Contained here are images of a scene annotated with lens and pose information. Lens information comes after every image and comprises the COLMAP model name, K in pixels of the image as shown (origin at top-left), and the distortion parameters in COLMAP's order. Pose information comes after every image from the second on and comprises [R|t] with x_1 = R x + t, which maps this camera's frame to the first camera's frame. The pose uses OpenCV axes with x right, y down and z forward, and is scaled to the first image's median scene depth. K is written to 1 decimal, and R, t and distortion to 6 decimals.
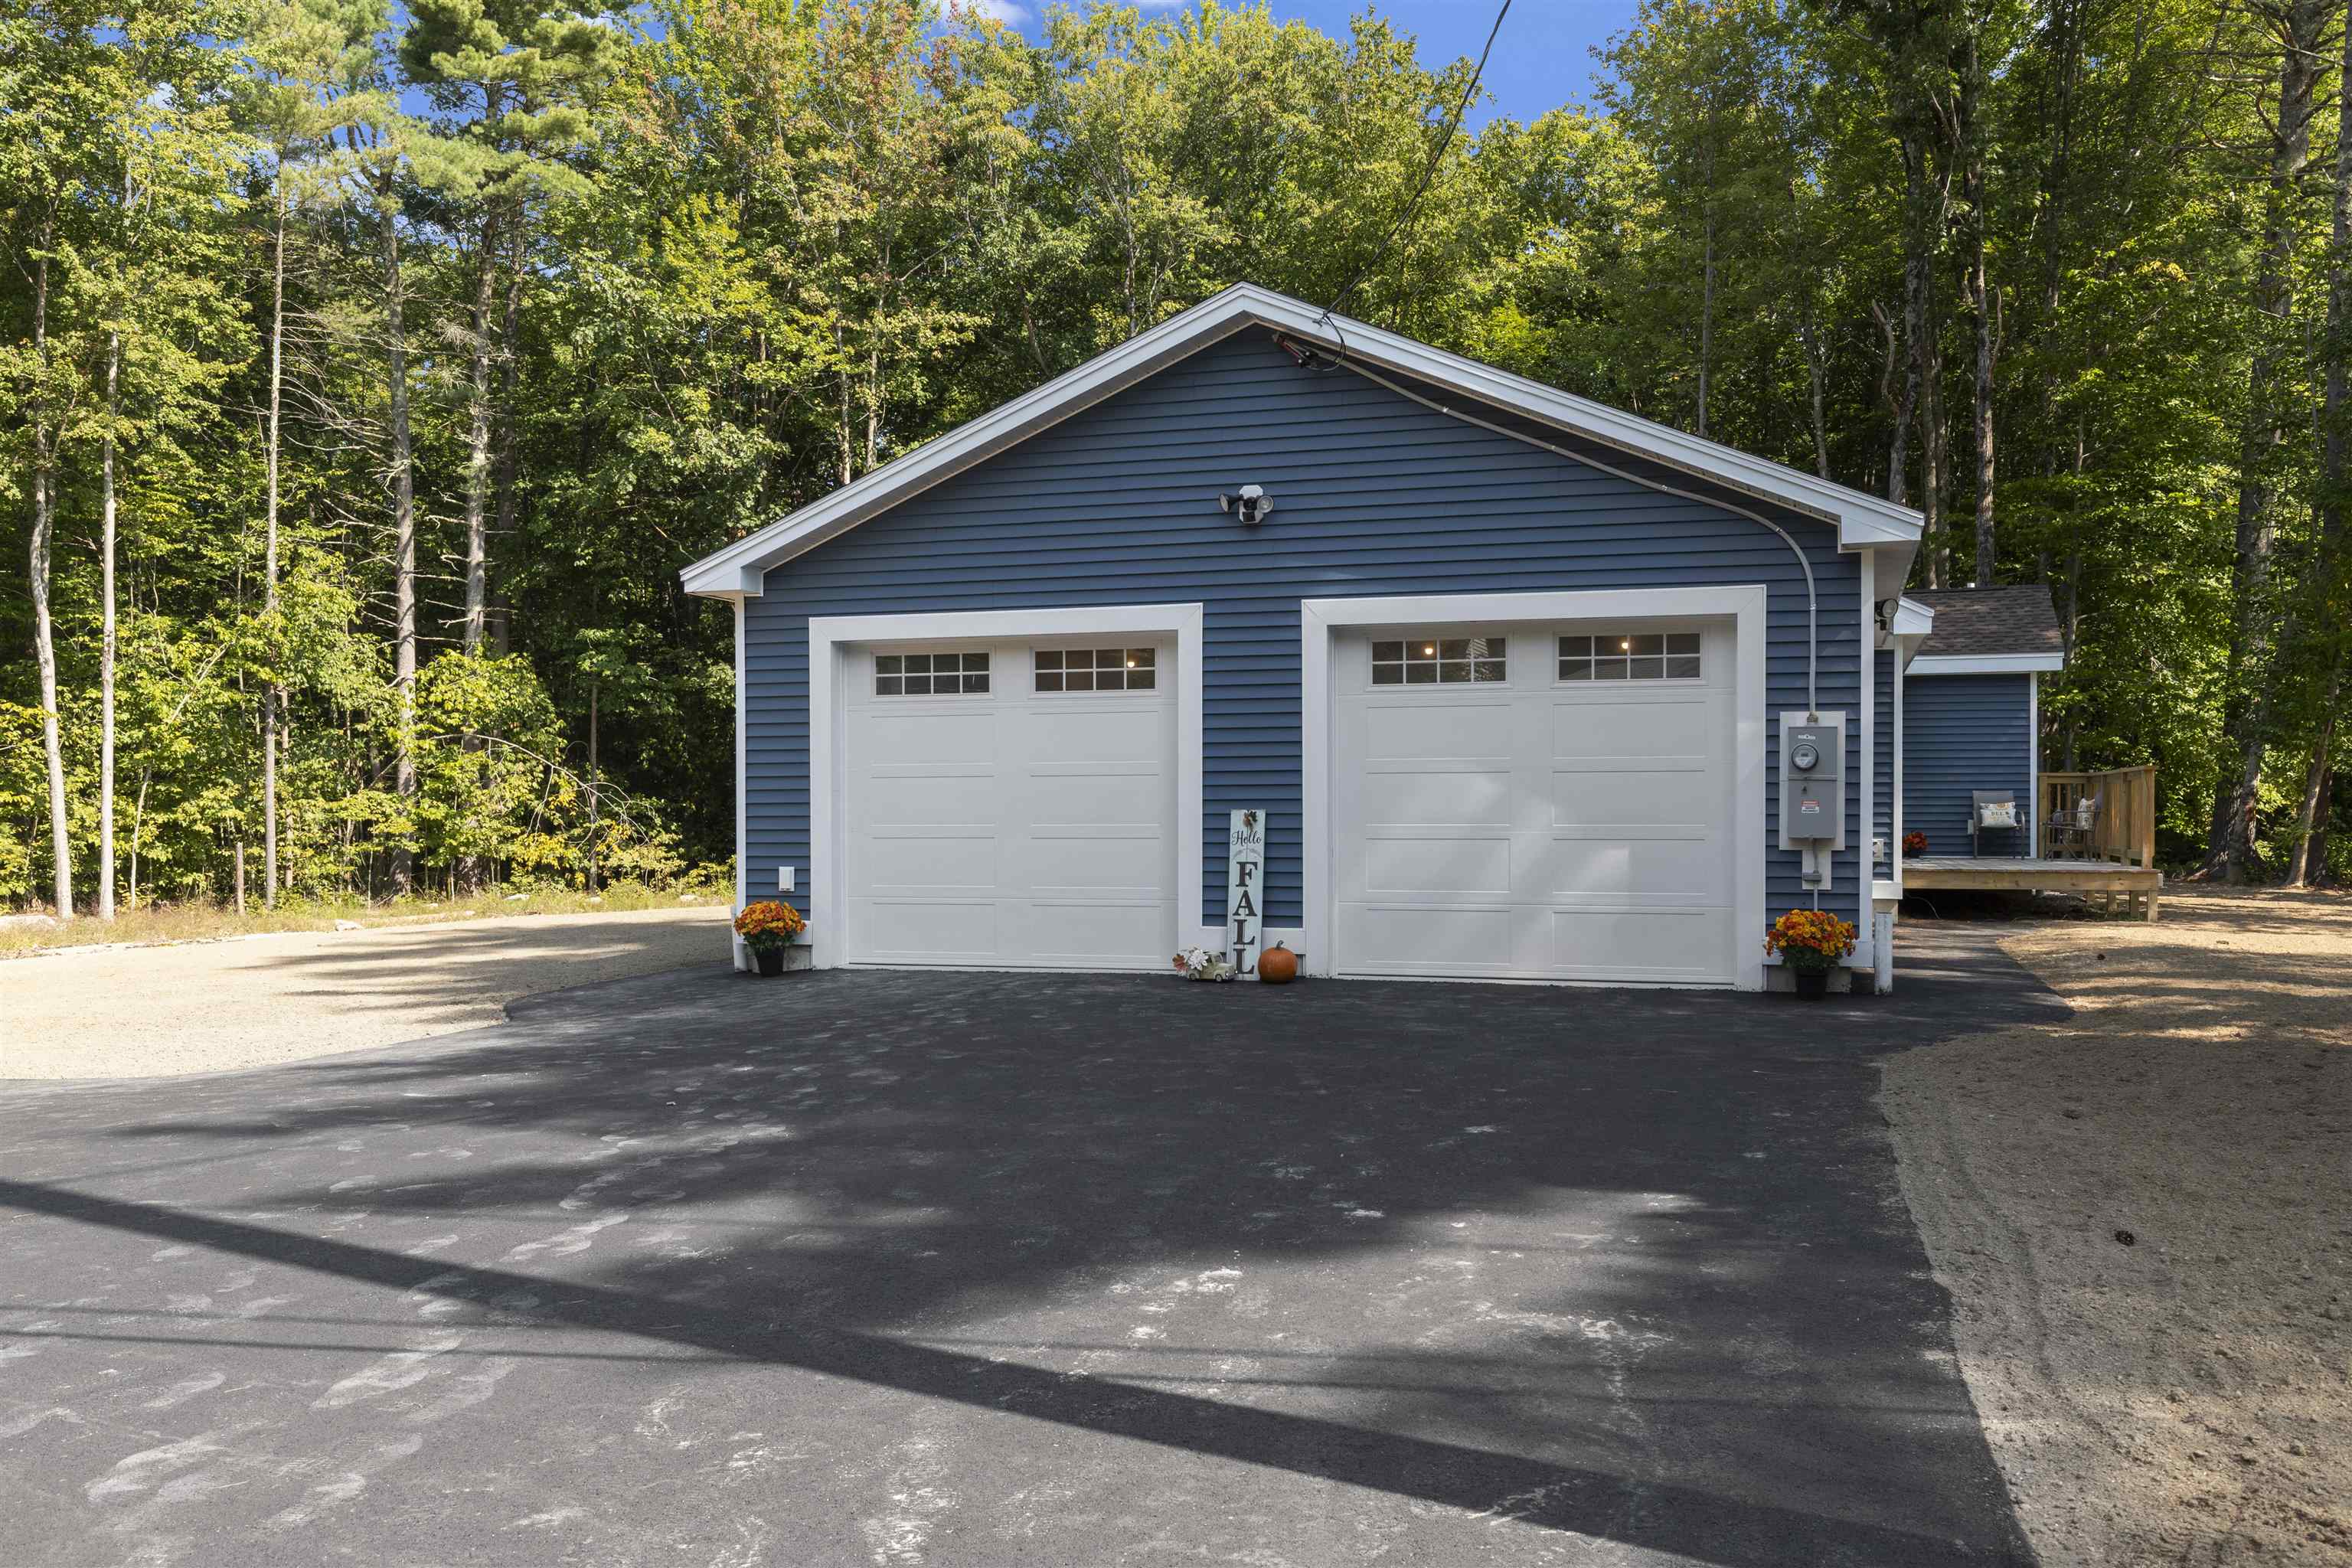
lens RADIAL K [[2055.7, 0, 1175.1], [0, 2055.7, 808.8], [0, 0, 1]] dist [0.005351, -0.006278]
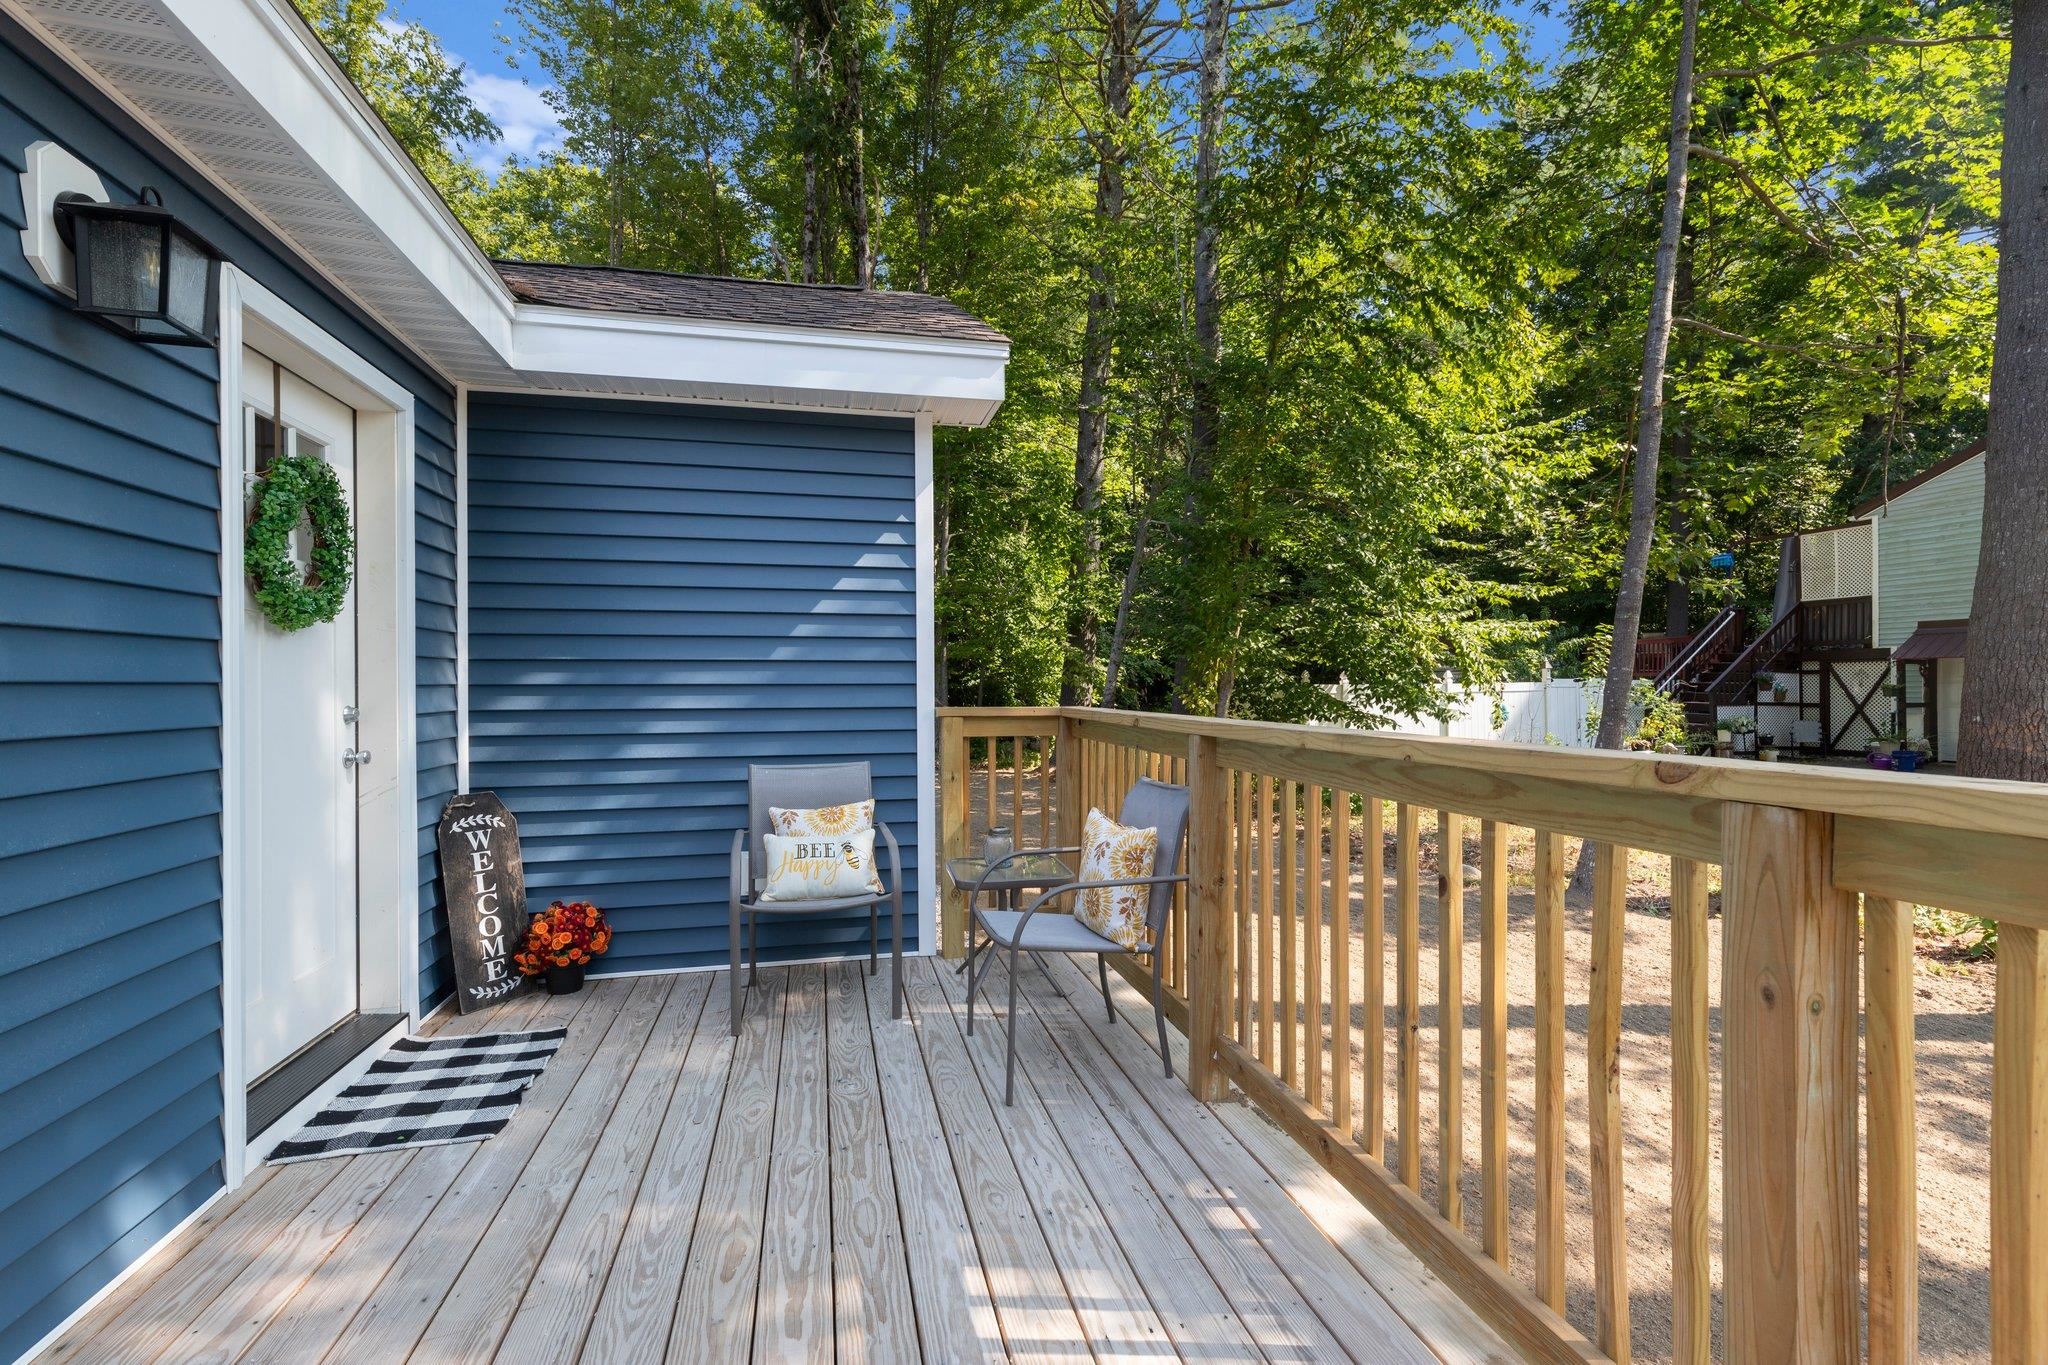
lens RADIAL K [[929.6, 0, 1022.8], [0, 929.6, 683.2], [0, 0, 1]] dist [0.008206, -0.000454]
pose [[0.871625, -0.004022, 0.490158, 0.591515], [0.005659, 0.999982, -0.001858, -0.034963], [-0.490141, 0.004394, 0.871632, 1.425979]]
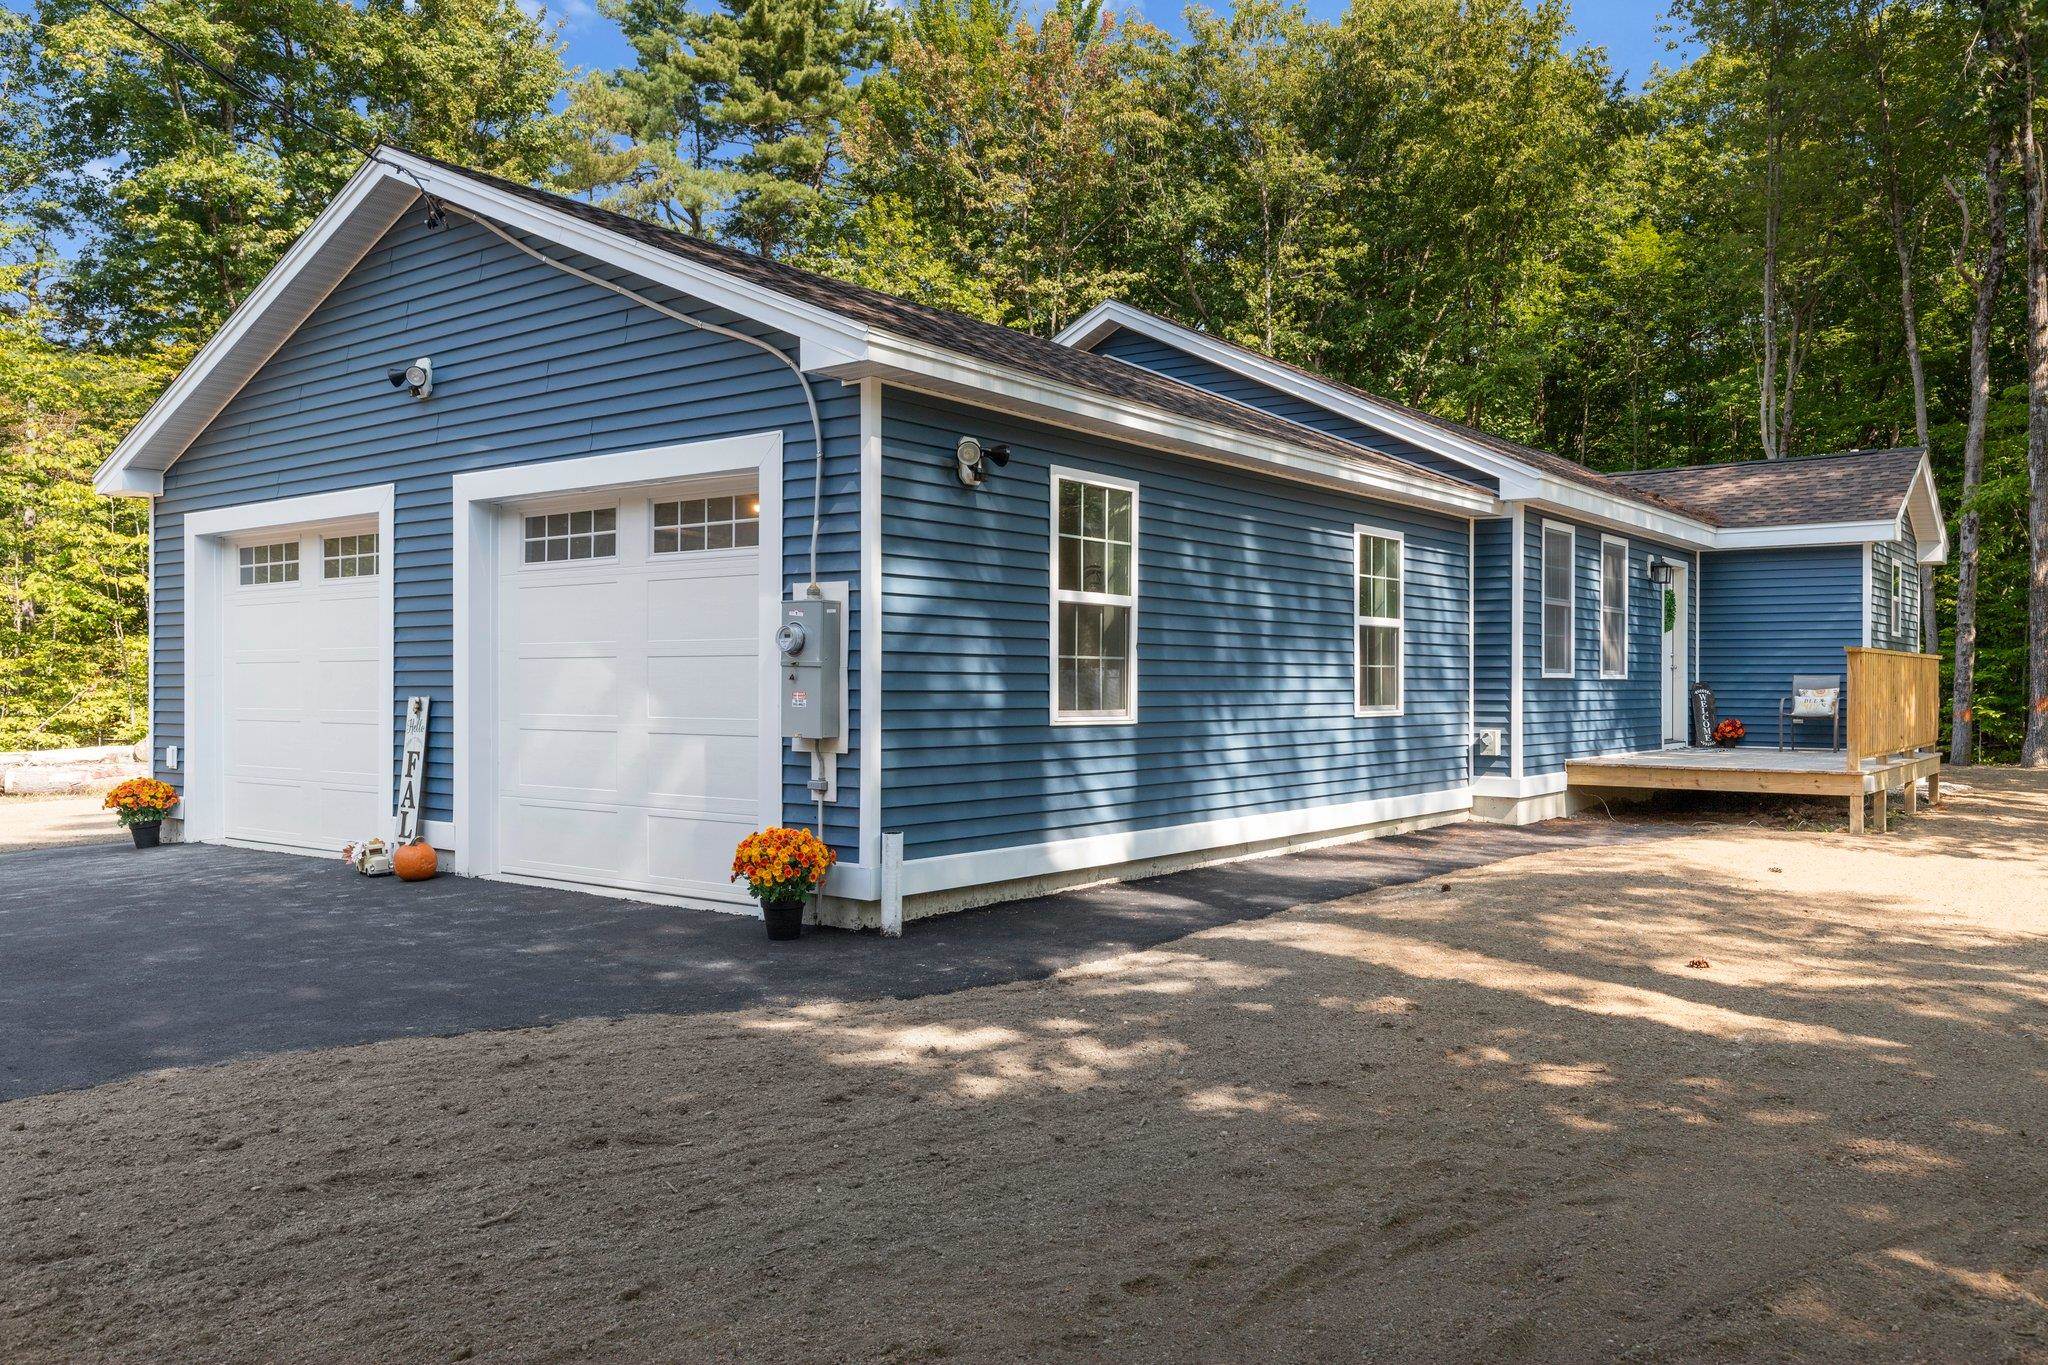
lens RADIAL K [[1584.2, 0, 1021.9], [0, 1584.2, 673.1], [0, 0, 1]] dist [0.003641, 0.005897]
pose [[0.939346, 0.001533, -0.342969, 0.513990], [-0.003896, 0.999973, -0.006200, -0.006701], [0.342950, 0.007160, 0.939326, 0.374362]]
